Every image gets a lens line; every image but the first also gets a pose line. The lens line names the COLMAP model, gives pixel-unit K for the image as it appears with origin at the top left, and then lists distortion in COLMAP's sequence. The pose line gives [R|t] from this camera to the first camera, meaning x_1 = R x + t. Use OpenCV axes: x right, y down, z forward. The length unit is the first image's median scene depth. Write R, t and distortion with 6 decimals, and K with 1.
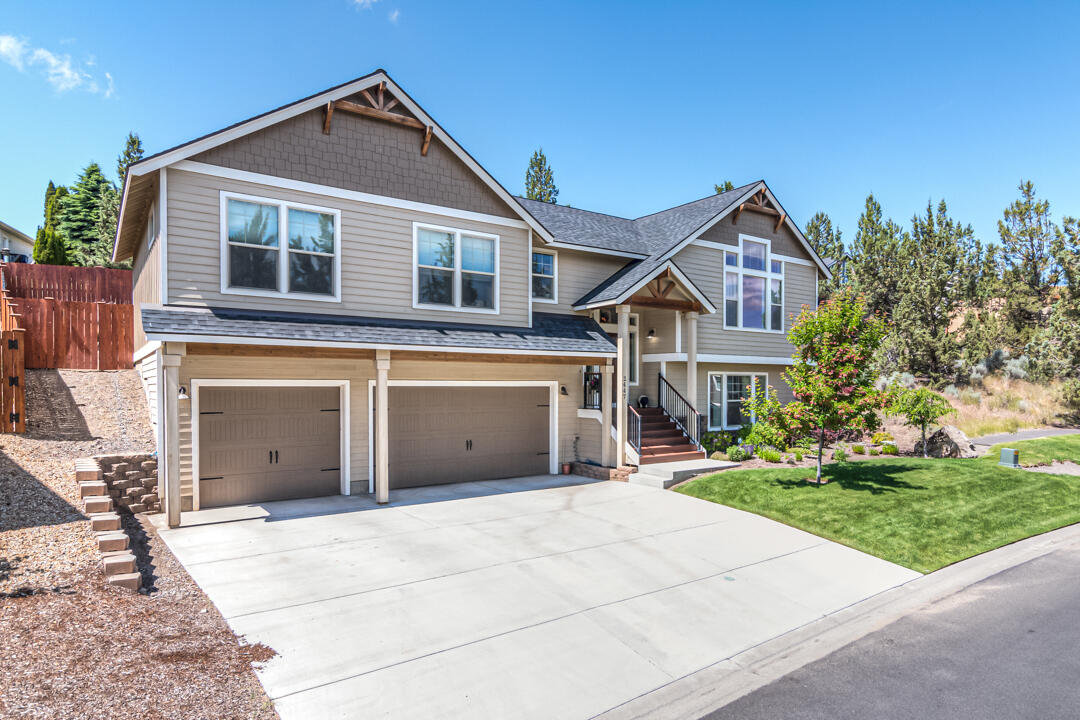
lens RADIAL K [[569.2, 0, 522.2], [0, 569.2, 383.4], [0, 0, 1]] dist [0.002317, 0.001155]
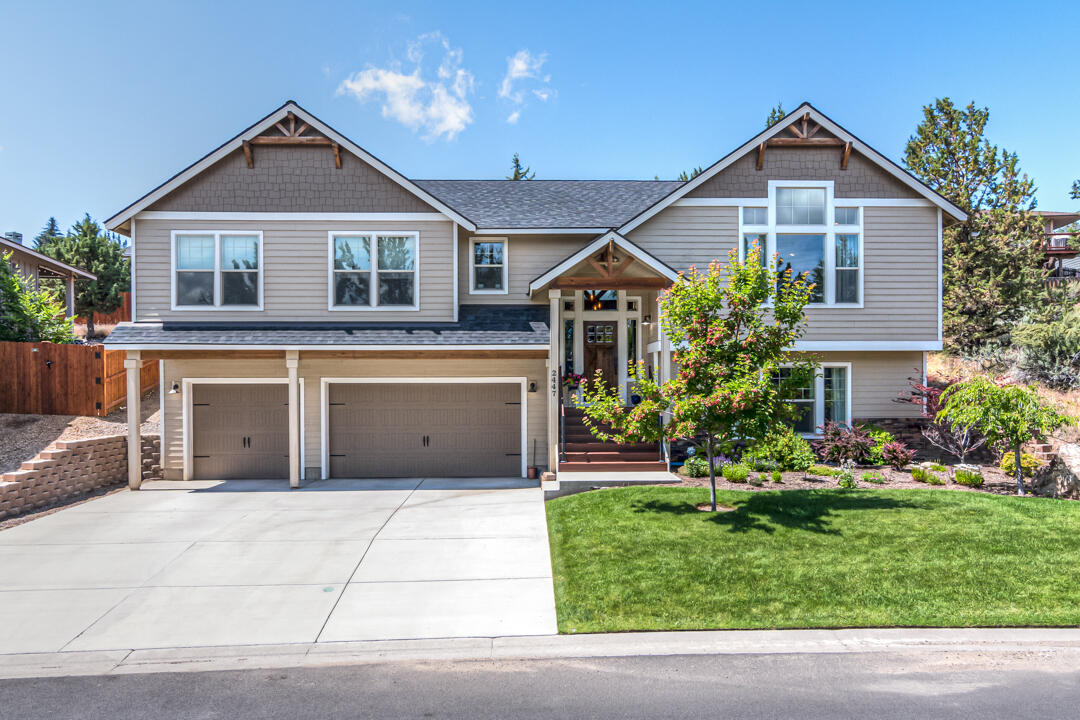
lens RADIAL K [[569.2, 0, 517.7], [0, 569.2, 381.9], [0, 0, 1]] dist [0.002317, 0.001155]
pose [[0.862585, -0.009069, -0.505832, 0.644351], [0.005674, 0.999950, -0.008251, 0.013940], [0.505881, 0.004247, 0.862593, 0.239108]]
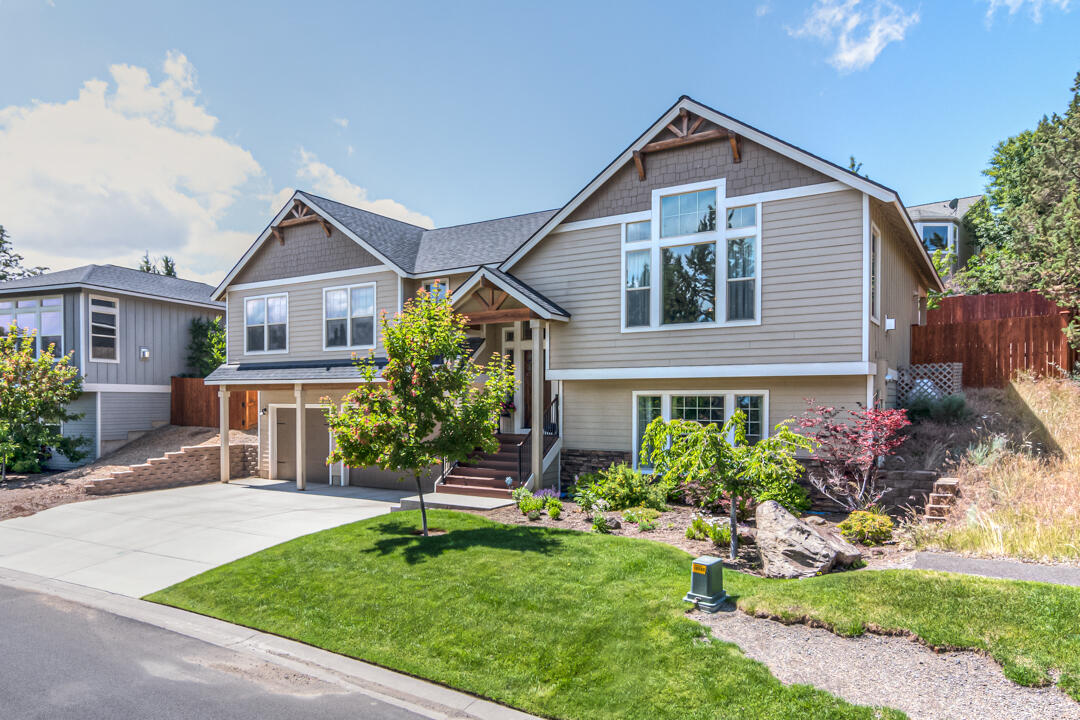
lens RADIAL K [[569.2, 0, 558.9], [0, 569.2, 410.3], [0, 0, 1]] dist [0.002317, 0.001155]
pose [[0.532943, 0.002767, -0.846147, 1.225242], [-0.004748, 0.999989, 0.000280, 0.005523], [0.846138, 0.003868, 0.532950, 0.726243]]
